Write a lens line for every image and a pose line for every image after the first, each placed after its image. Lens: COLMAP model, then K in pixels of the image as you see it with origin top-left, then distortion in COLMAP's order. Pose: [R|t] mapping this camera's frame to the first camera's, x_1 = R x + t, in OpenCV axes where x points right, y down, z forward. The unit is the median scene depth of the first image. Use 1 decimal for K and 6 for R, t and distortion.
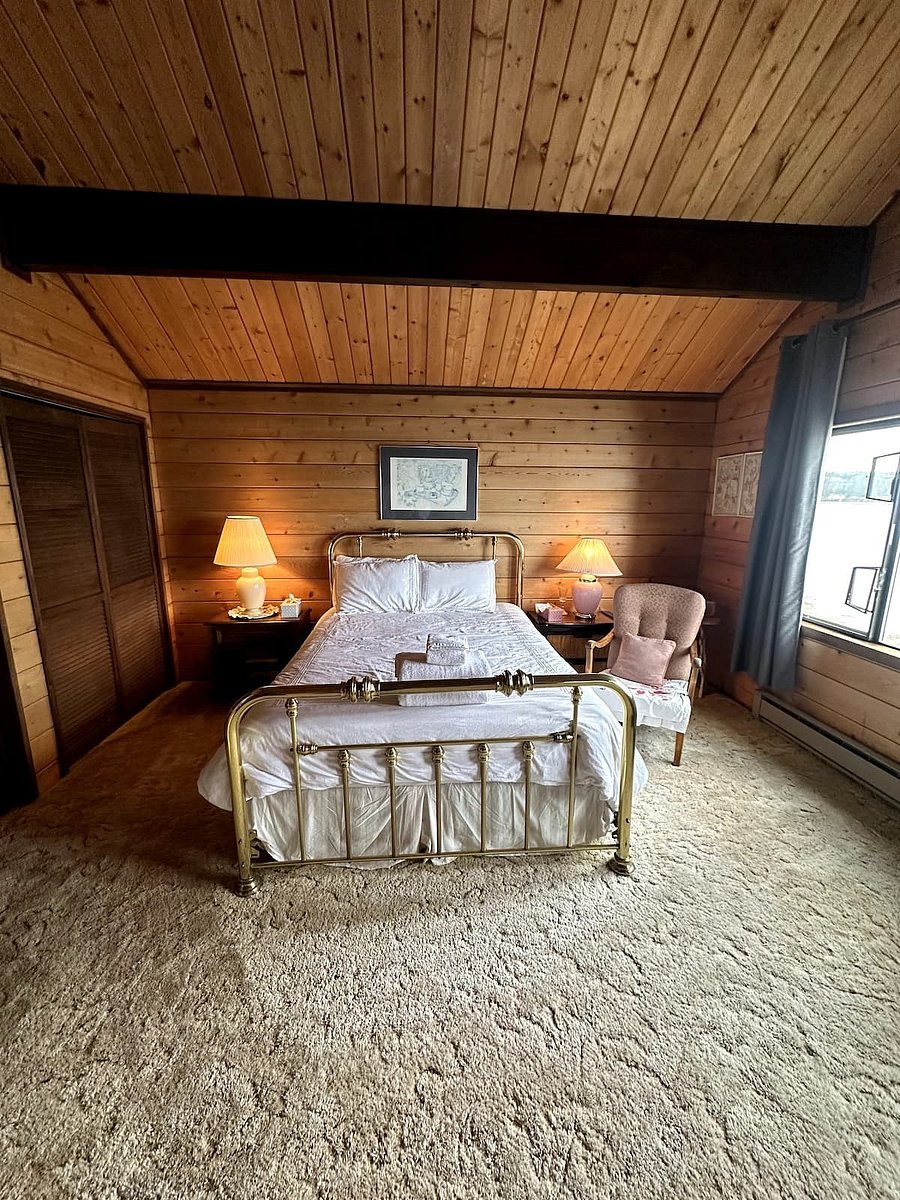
lens RADIAL K [[478.4, 0, 450.0], [0, 478.4, 600.0], [0, 0, 1]] dist [-0.002368, 0.000307]
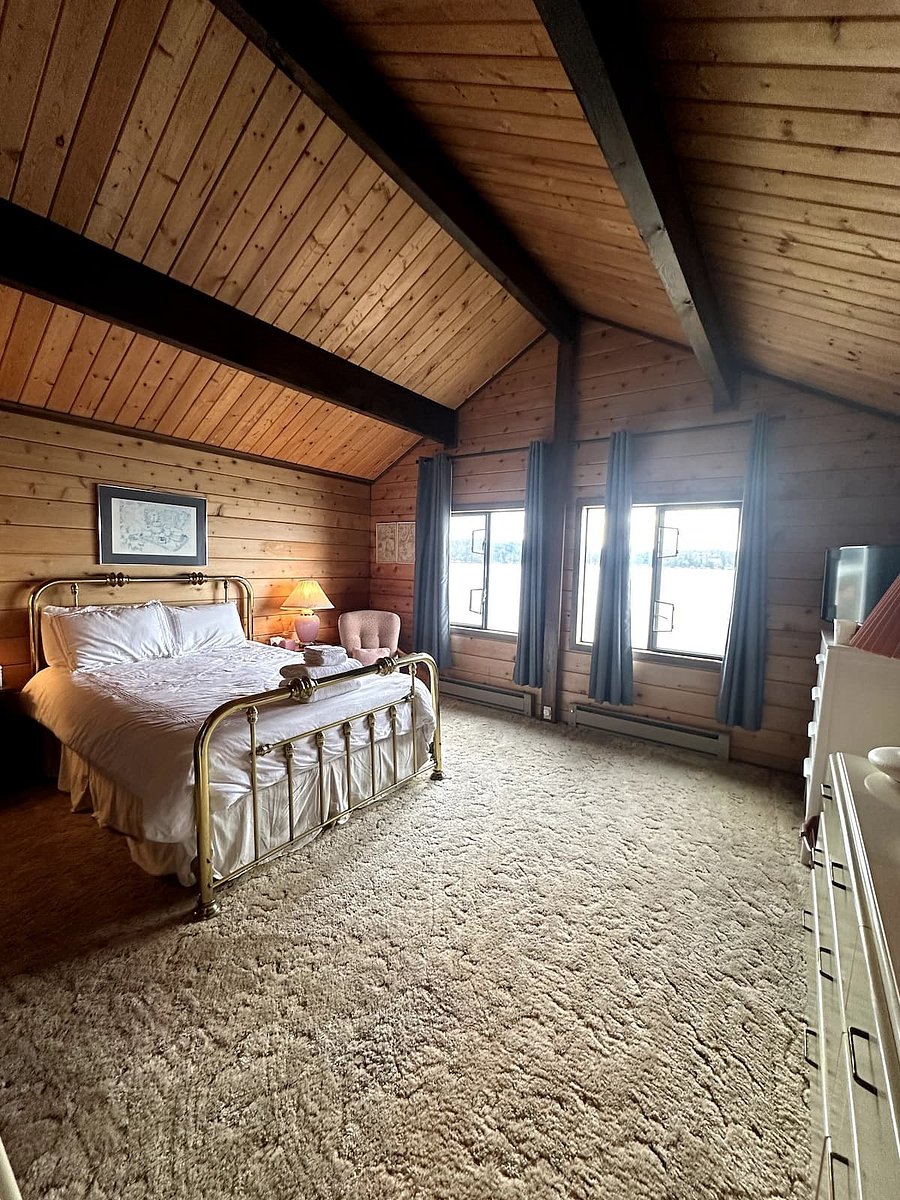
lens RADIAL K [[478.4, 0, 450.0], [0, 478.4, 600.0], [0, 0, 1]] dist [-0.002368, 0.000307]
pose [[0.640641, -0.049883, 0.766219, -0.524144], [0.137804, 0.989155, -0.050822, 0.044368], [-0.755374, 0.138147, 0.640567, -0.079234]]
